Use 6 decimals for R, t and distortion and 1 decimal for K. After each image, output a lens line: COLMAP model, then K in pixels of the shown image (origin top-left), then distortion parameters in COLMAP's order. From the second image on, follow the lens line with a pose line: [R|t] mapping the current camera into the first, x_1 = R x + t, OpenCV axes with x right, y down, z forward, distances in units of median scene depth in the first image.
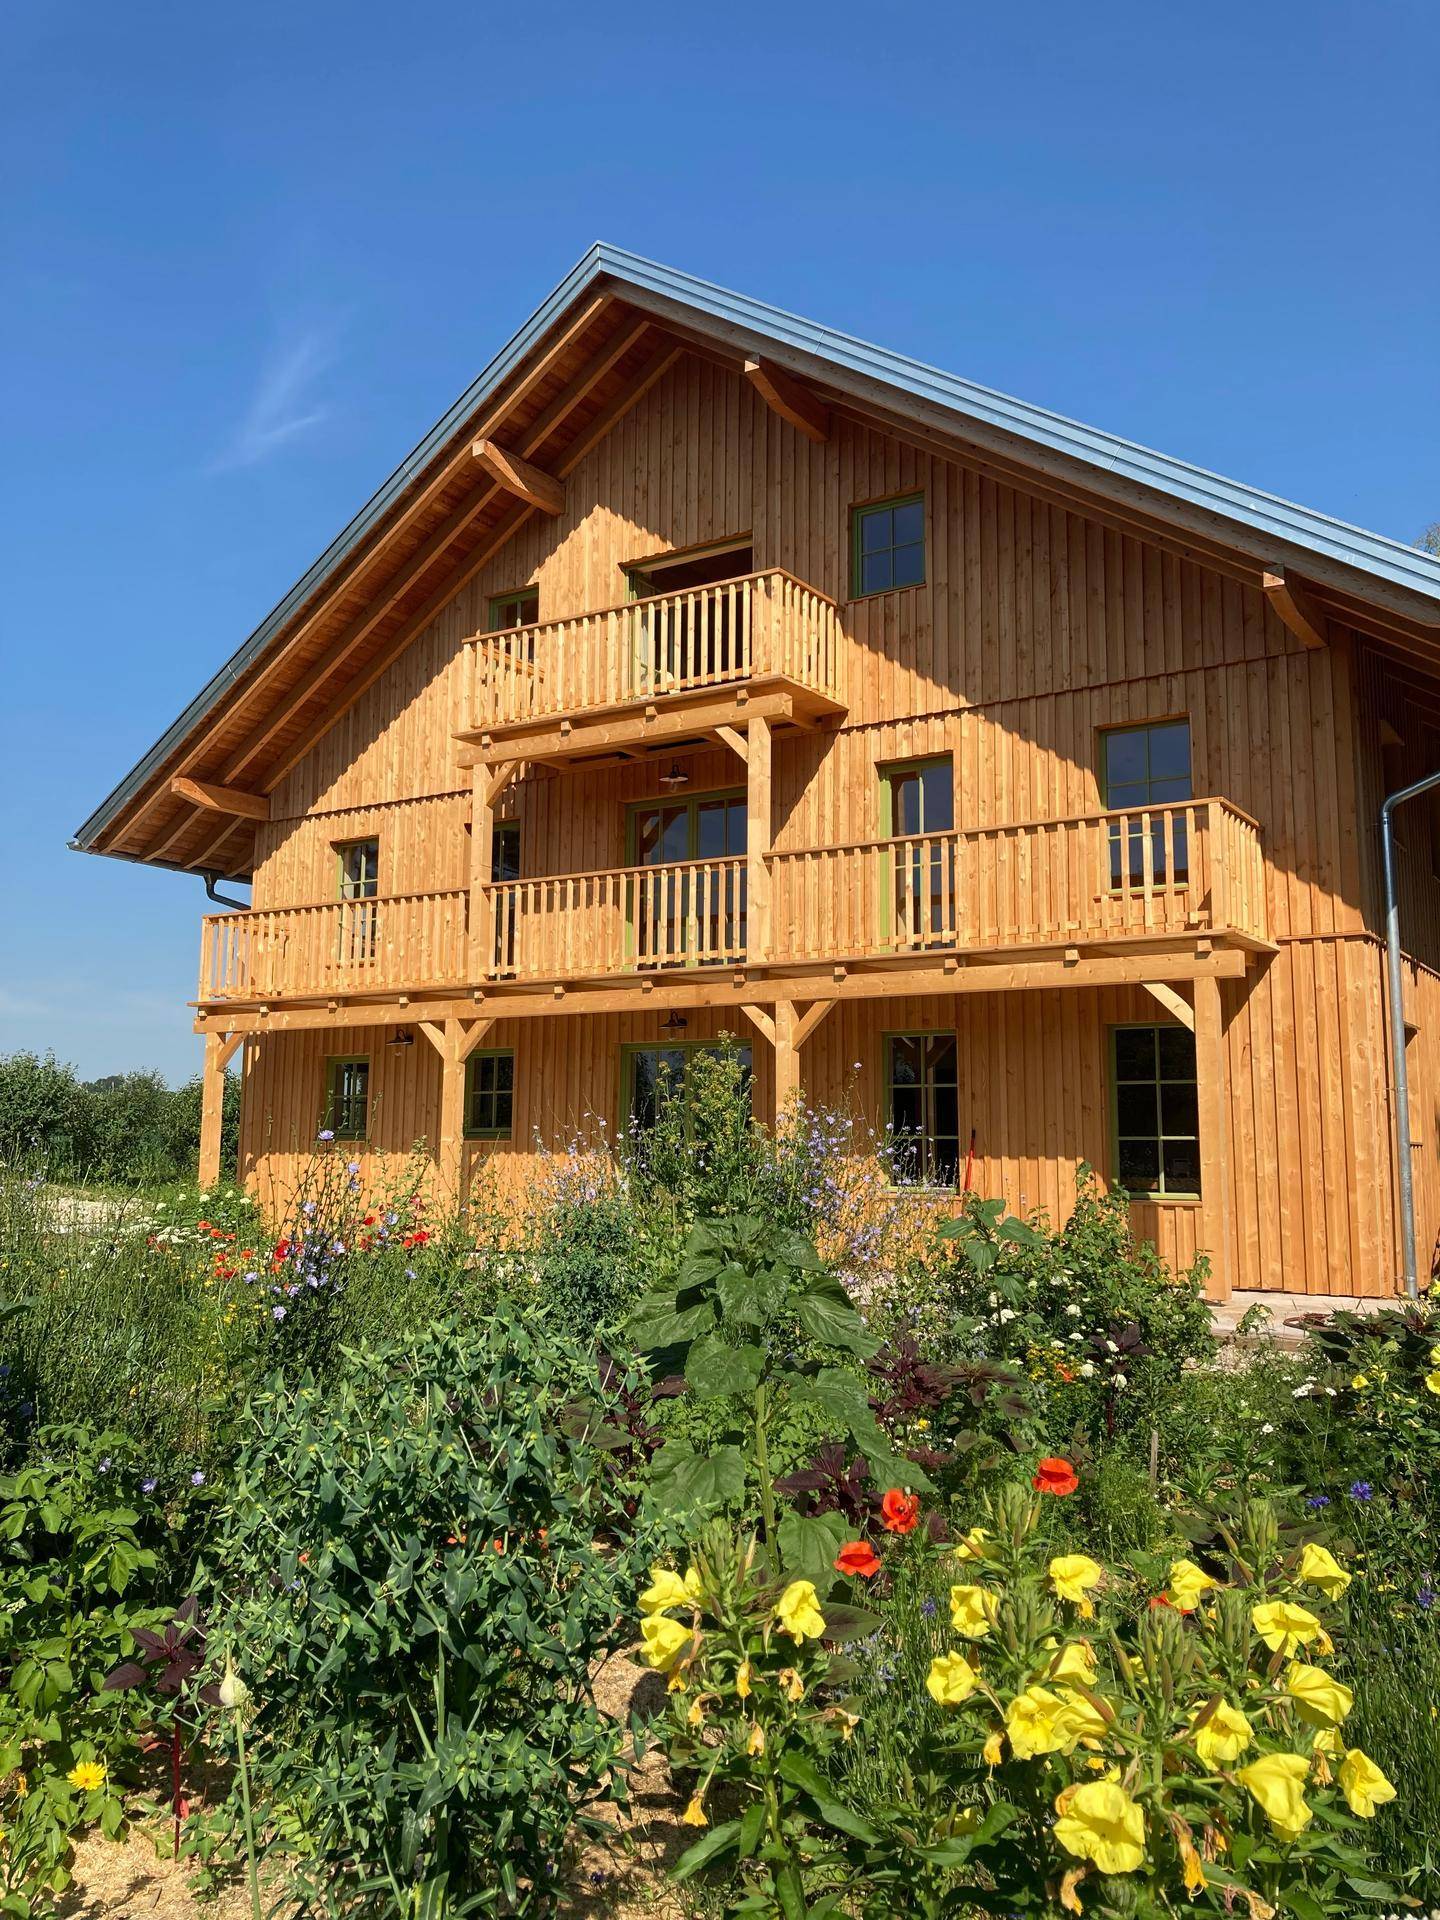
lens RADIAL K [[1576.7, 0, 720.0], [0, 1576.7, 960.0], [0, 0, 1]] dist [0.003642, 0.001915]
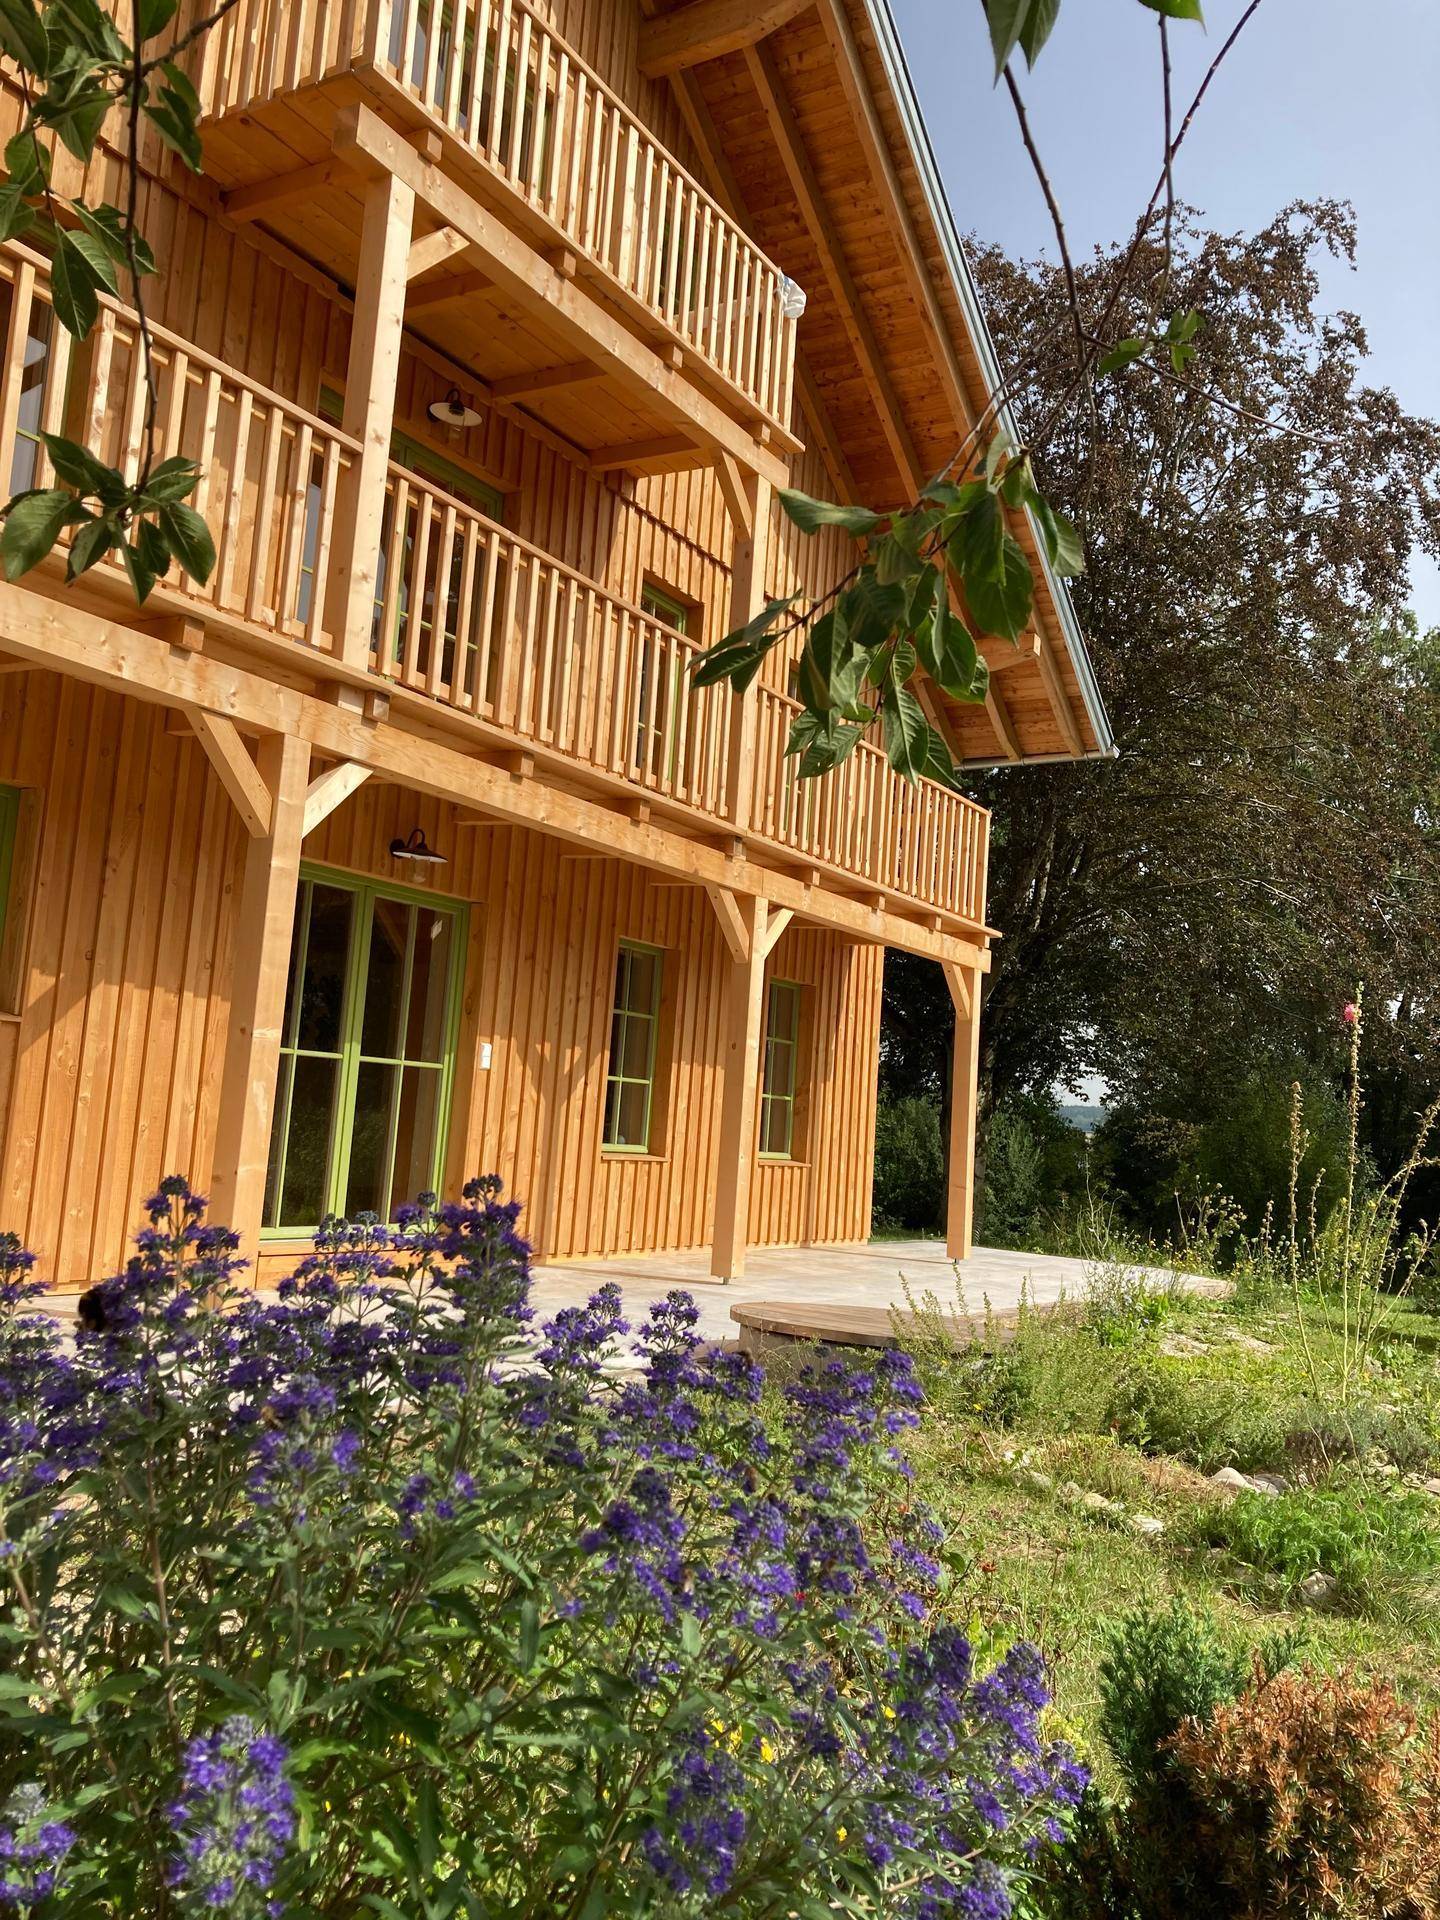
lens RADIAL K [[1568.1, 0, 720.0], [0, 1568.1, 960.0], [0, 0, 1]] dist [0.022257, -0.009495]
pose [[-0.060972, 0.093143, 0.993784, -0.654836], [-0.199888, 0.974328, -0.103583, 0.129639], [-0.977920, -0.204961, -0.040789, 1.020479]]
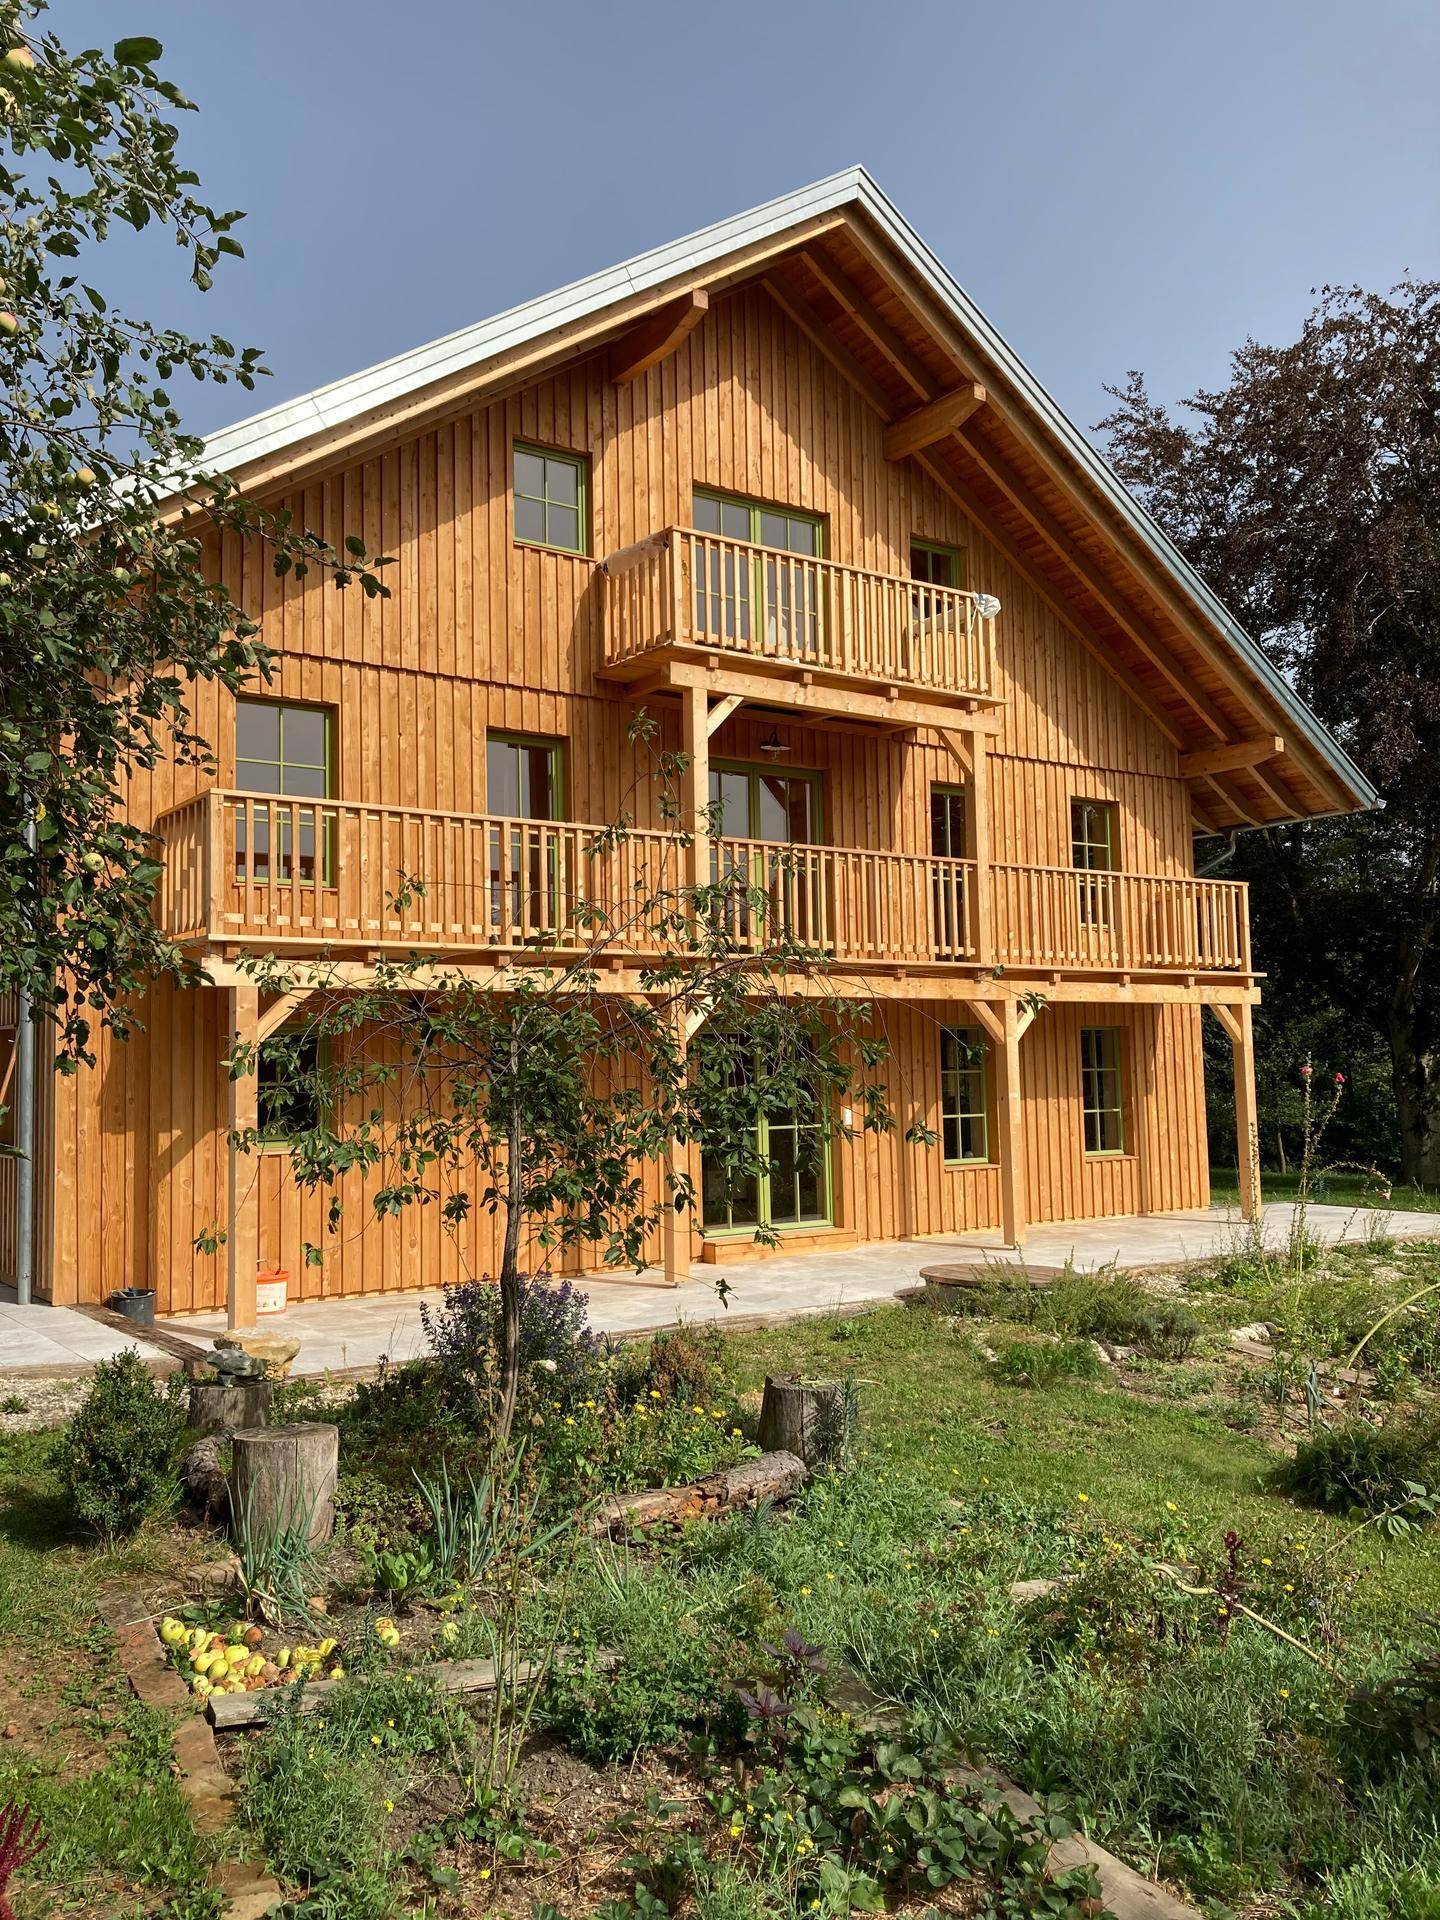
lens RADIAL K [[1555.5, 0, 700.2], [0, 1555.5, 936.8], [0, 0, 1]] dist [0.082663, -0.216770]
pose [[0.351903, 0.059763, 0.934127, -1.048521], [-0.102021, 0.994463, -0.025190, 0.031267], [-0.930460, -0.086436, 0.356052, 0.798673]]
